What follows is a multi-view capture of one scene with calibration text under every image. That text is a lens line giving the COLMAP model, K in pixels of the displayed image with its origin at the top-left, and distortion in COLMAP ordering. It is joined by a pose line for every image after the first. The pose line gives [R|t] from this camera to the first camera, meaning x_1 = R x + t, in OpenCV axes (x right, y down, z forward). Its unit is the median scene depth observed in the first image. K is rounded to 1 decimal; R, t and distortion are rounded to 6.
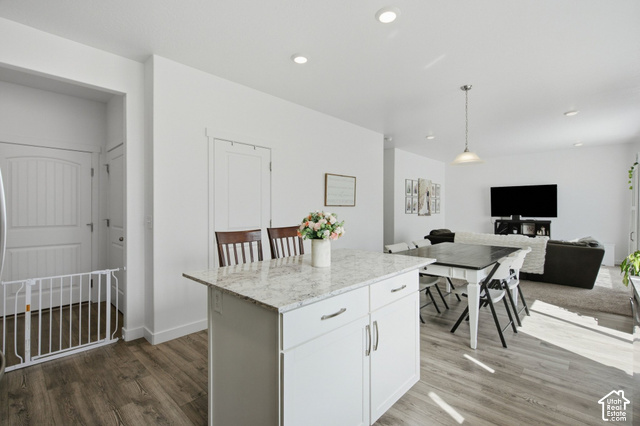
lens RADIAL K [[294.2, 0, 319.5], [0, 294.2, 208.2], [0, 0, 1]] dist [0.000013, -0.000222]
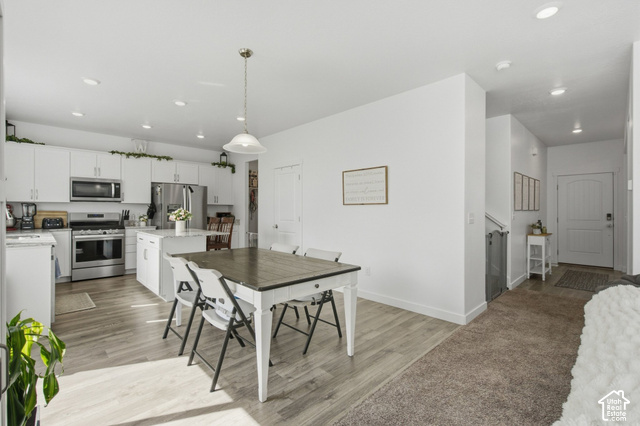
lens RADIAL K [[294.2, 0, 319.5], [0, 294.2, 208.2], [0, 0, 1]] dist [0.000013, -0.000222]
pose [[-0.046726, -0.005715, -0.998891, 1.399293], [-0.003884, 0.999977, -0.005540, 0.013247], [0.998900, 0.003621, -0.046747, 1.354634]]
